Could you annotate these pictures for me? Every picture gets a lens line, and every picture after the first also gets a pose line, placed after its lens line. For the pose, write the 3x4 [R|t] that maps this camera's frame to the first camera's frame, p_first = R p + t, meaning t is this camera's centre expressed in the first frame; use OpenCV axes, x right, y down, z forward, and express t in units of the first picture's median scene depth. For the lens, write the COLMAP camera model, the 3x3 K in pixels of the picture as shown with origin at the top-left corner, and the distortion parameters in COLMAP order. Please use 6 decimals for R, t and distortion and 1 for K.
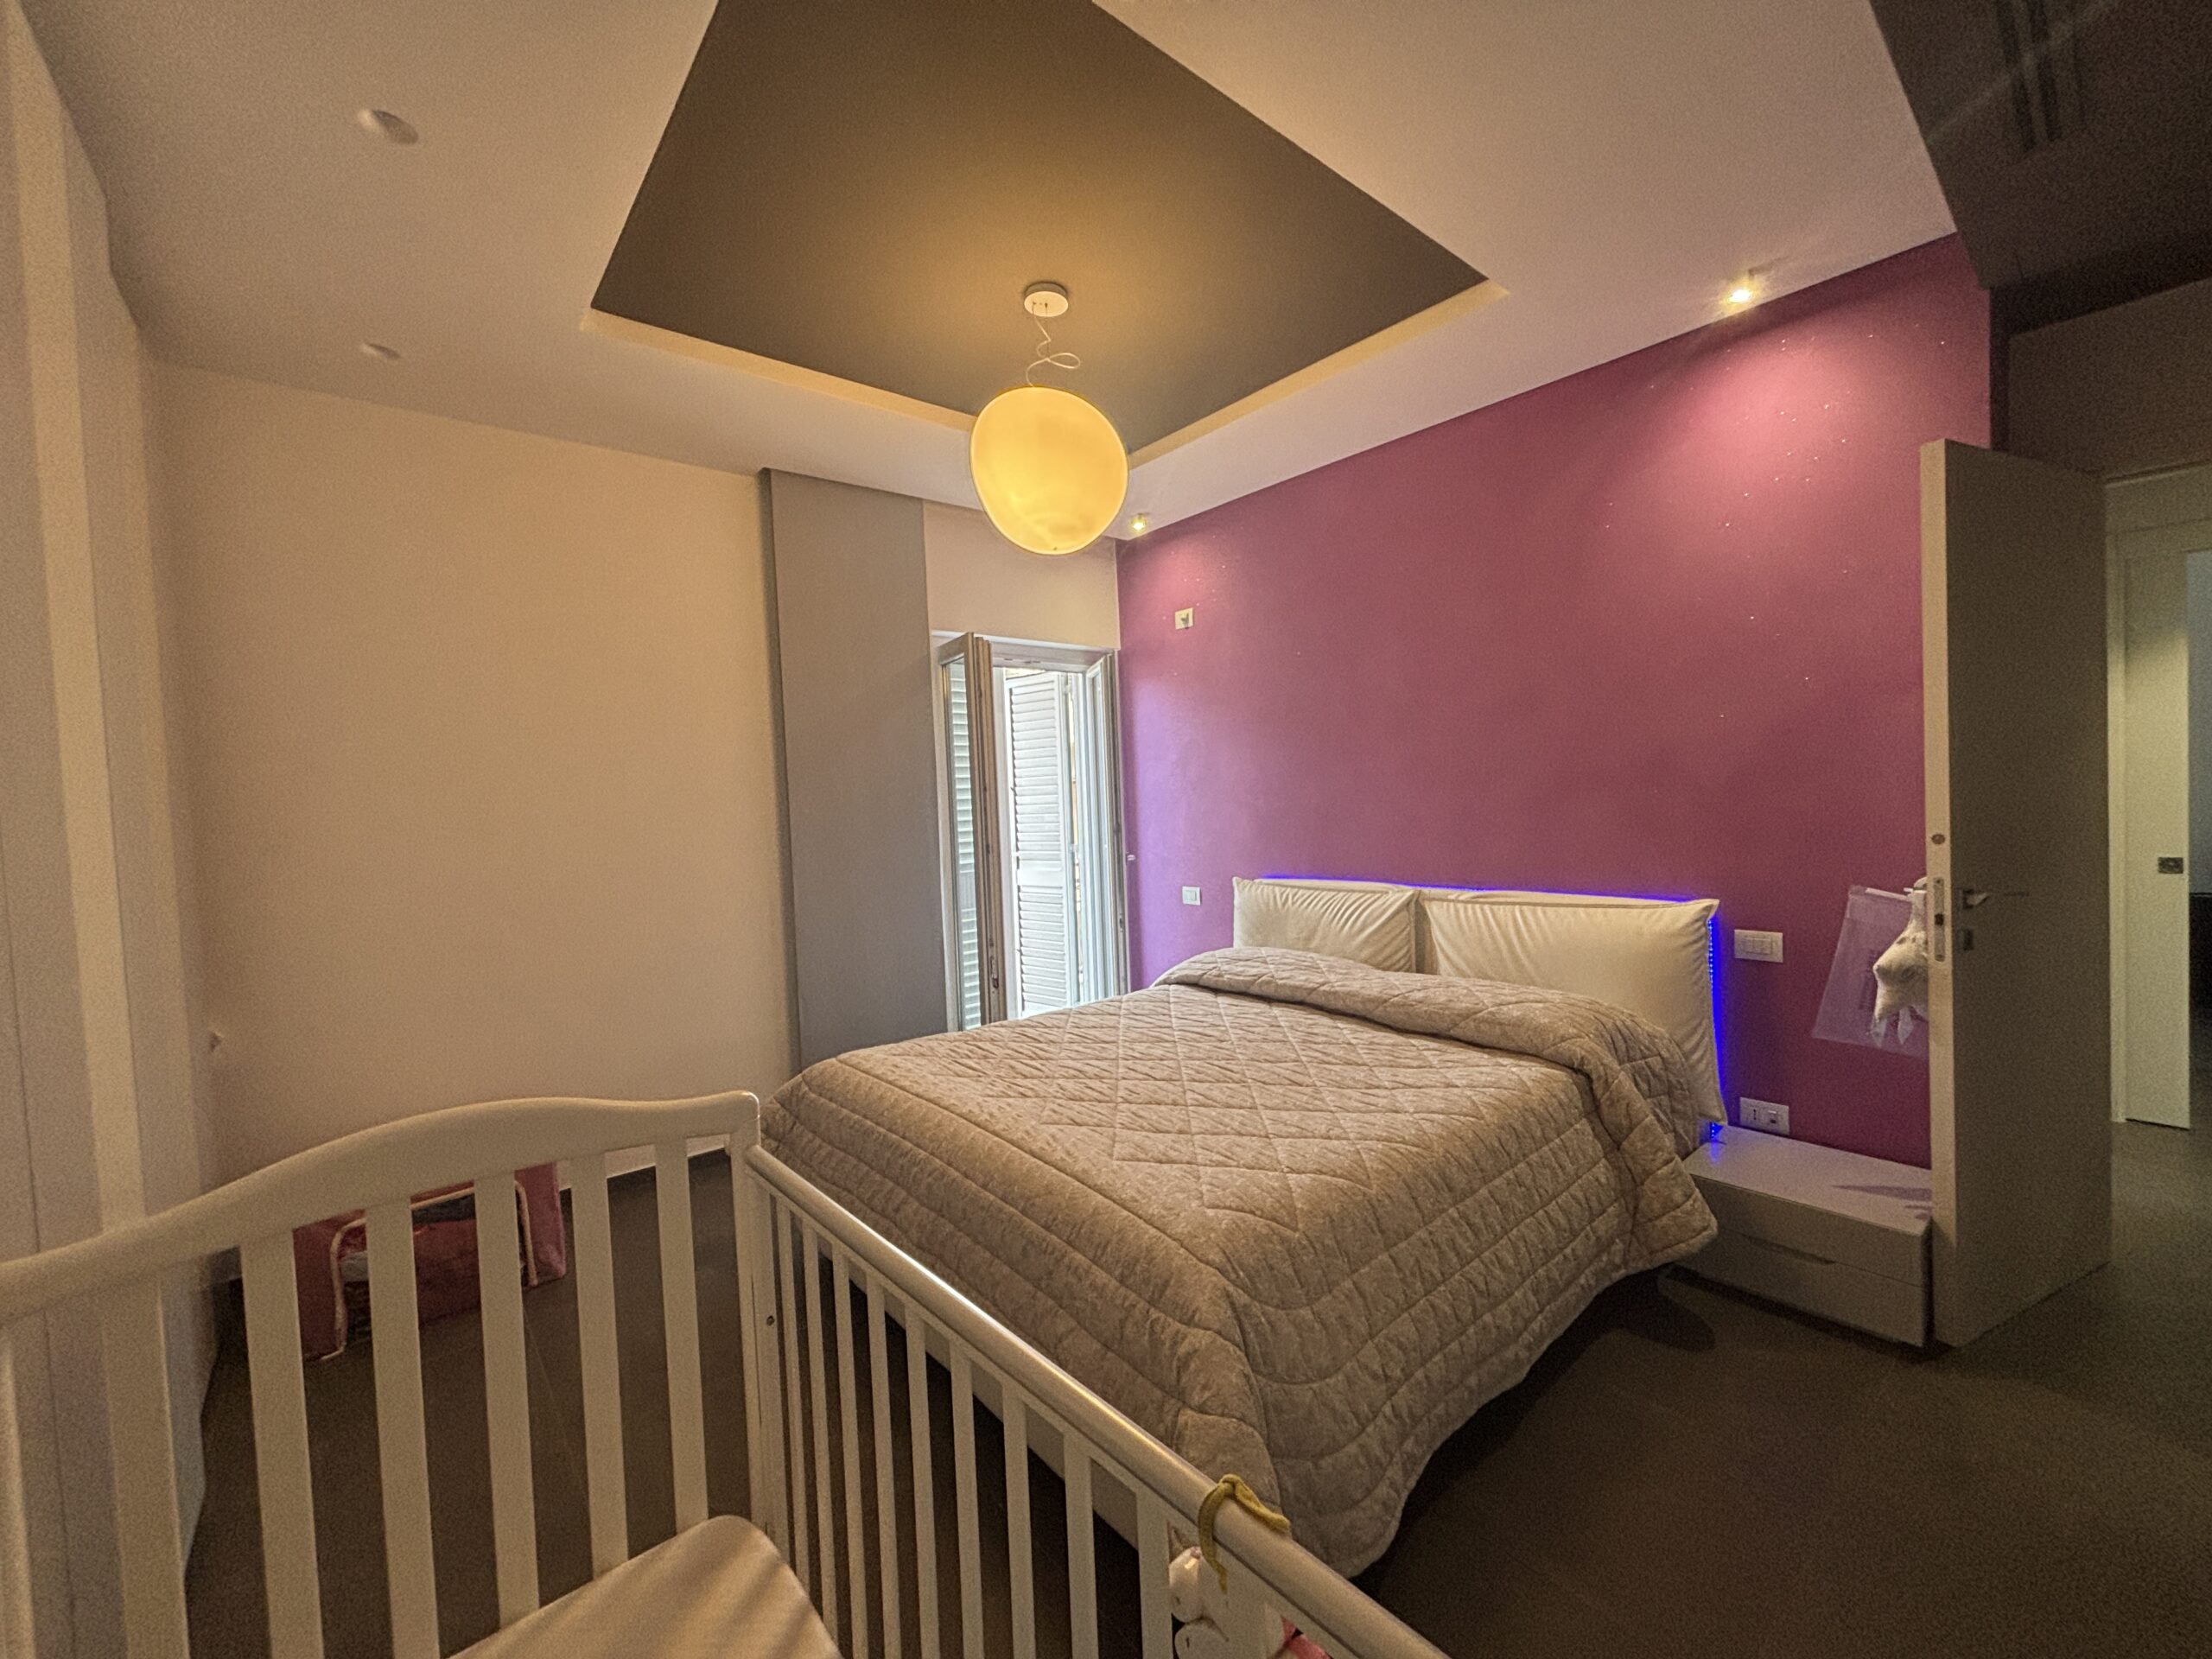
lens RADIAL K [[884.7, 0, 1109.2], [0, 884.7, 825.0], [0, 0, 1]] dist [-0.001163, -0.000504]
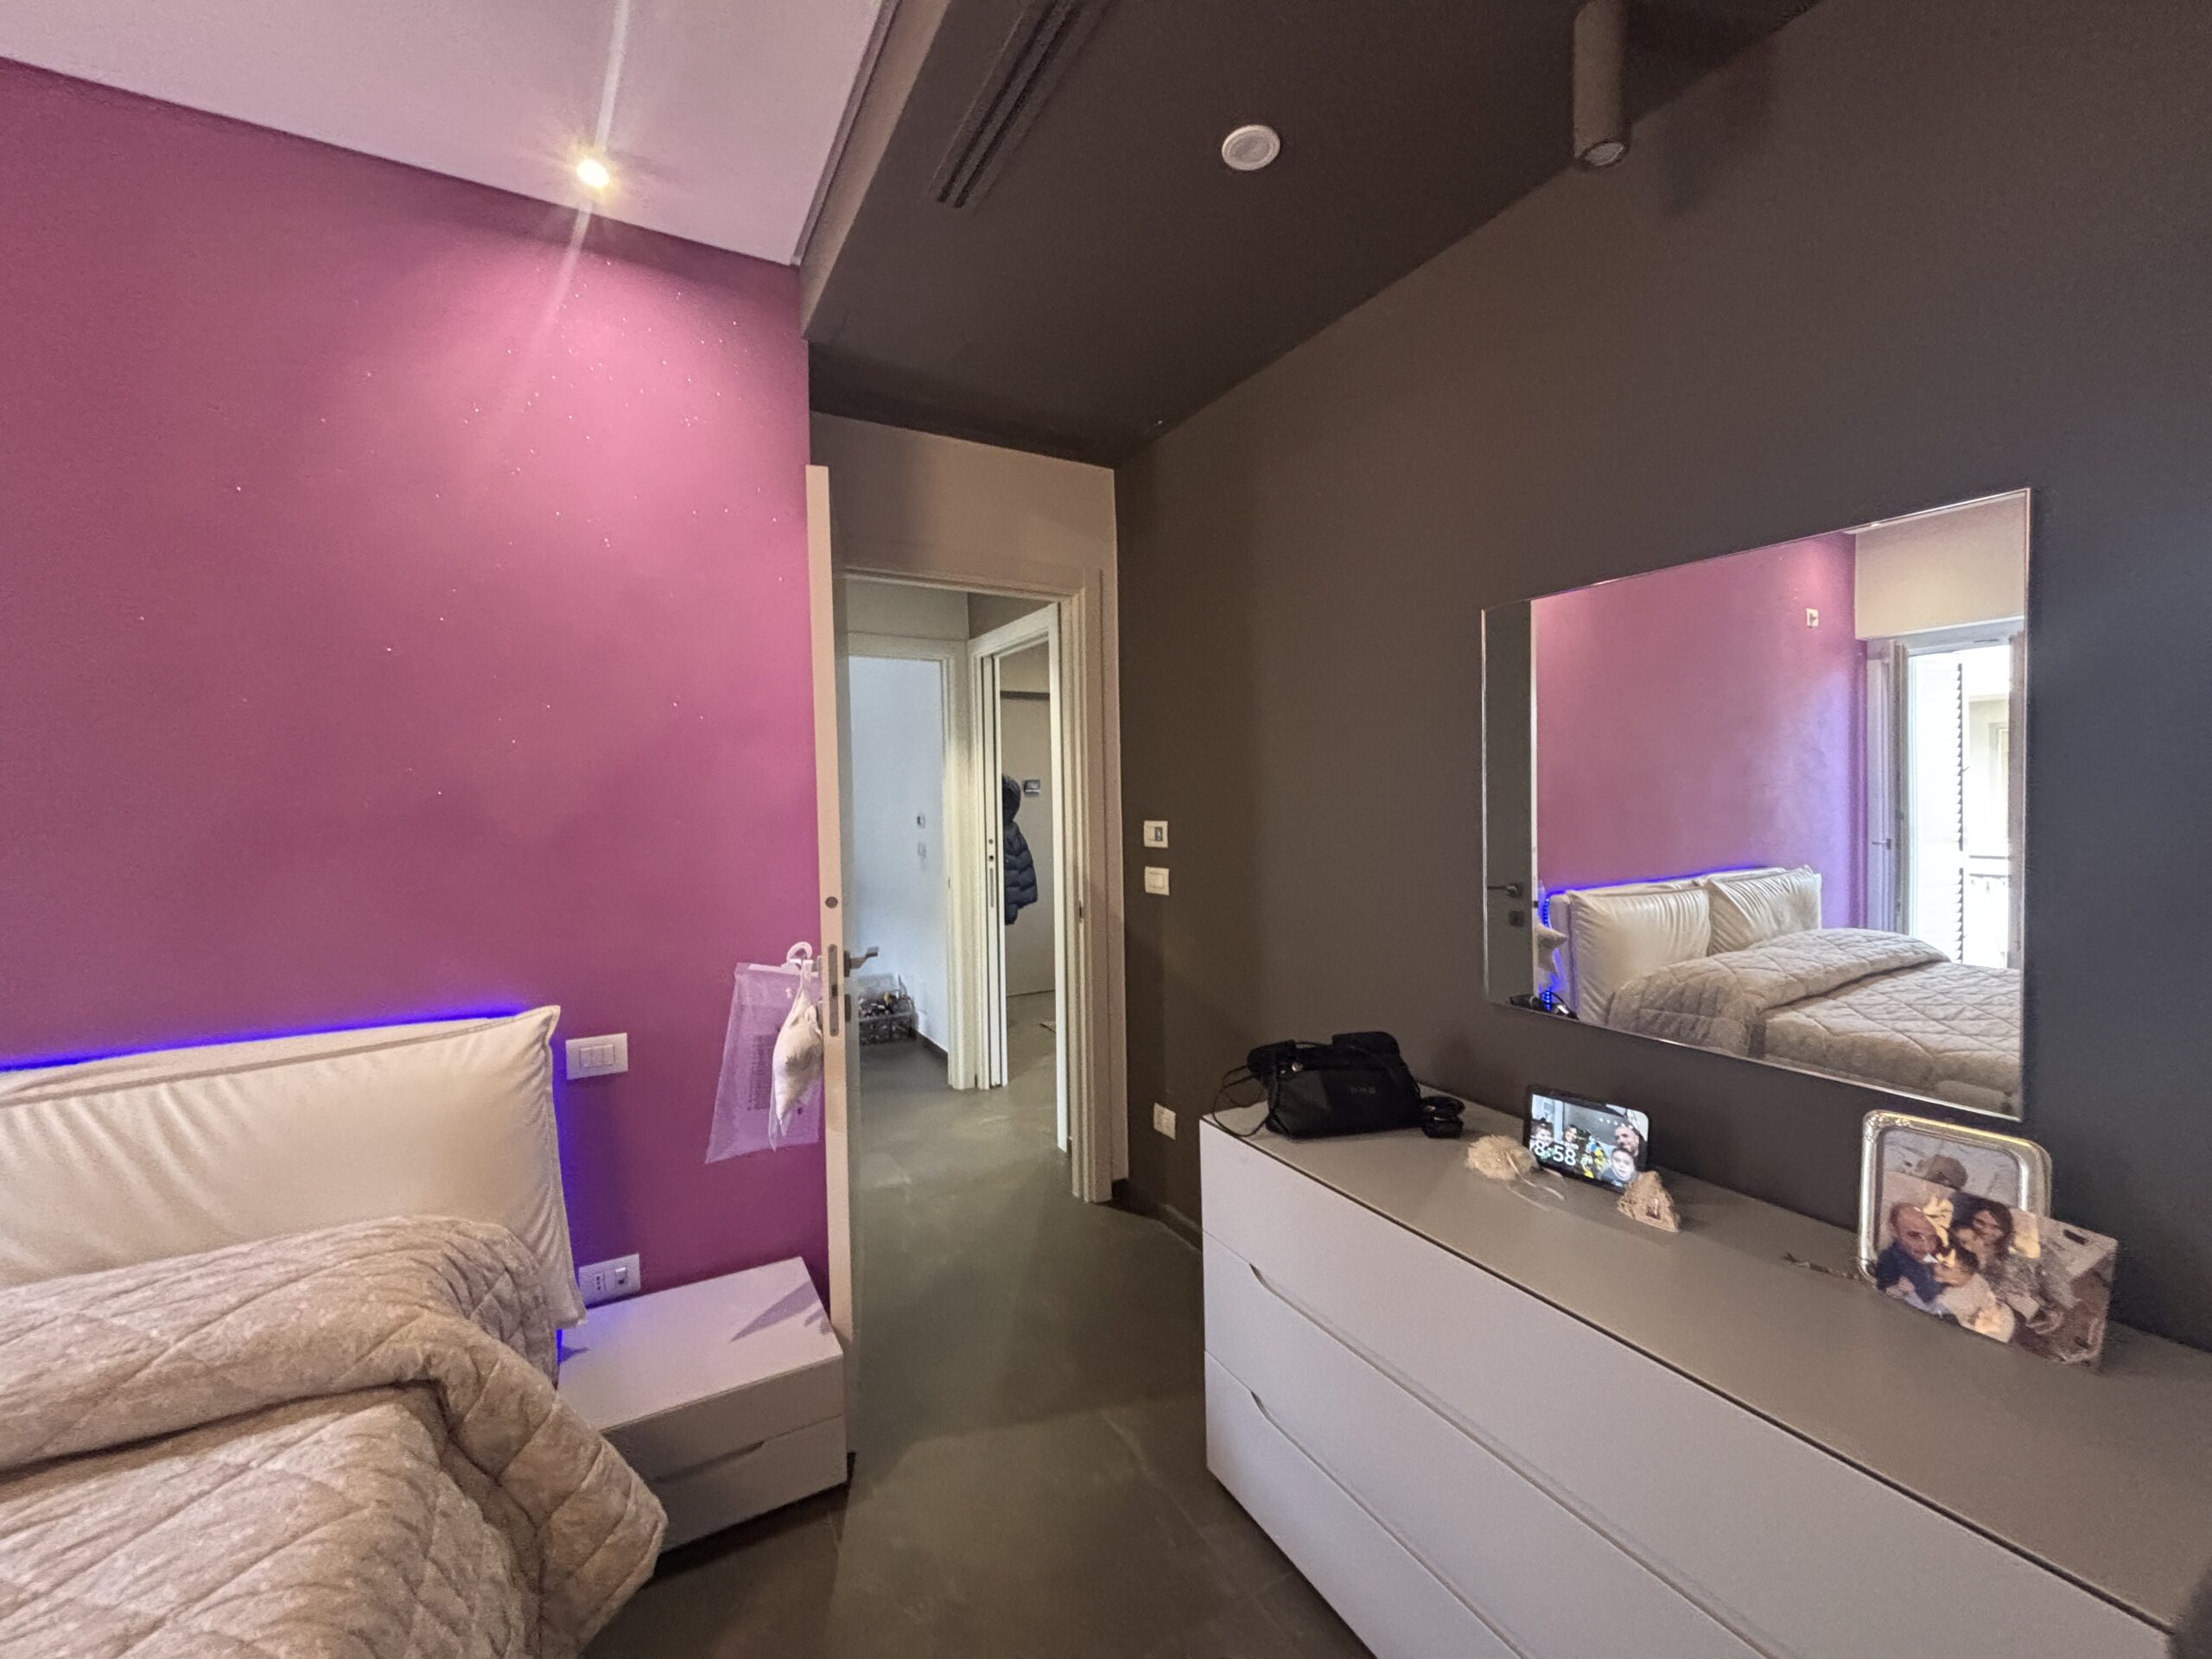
lens RADIAL K [[890.5, 0, 1113.2], [0, 890.5, 822.7], [0, 0, 1]] dist [-0.002078, 0.000078]
pose [[0.184385, 0.009797, 0.982805, 0.077050], [0.045590, 0.998789, -0.018509, -0.030745], [-0.981796, 0.048219, 0.183715, 0.465826]]
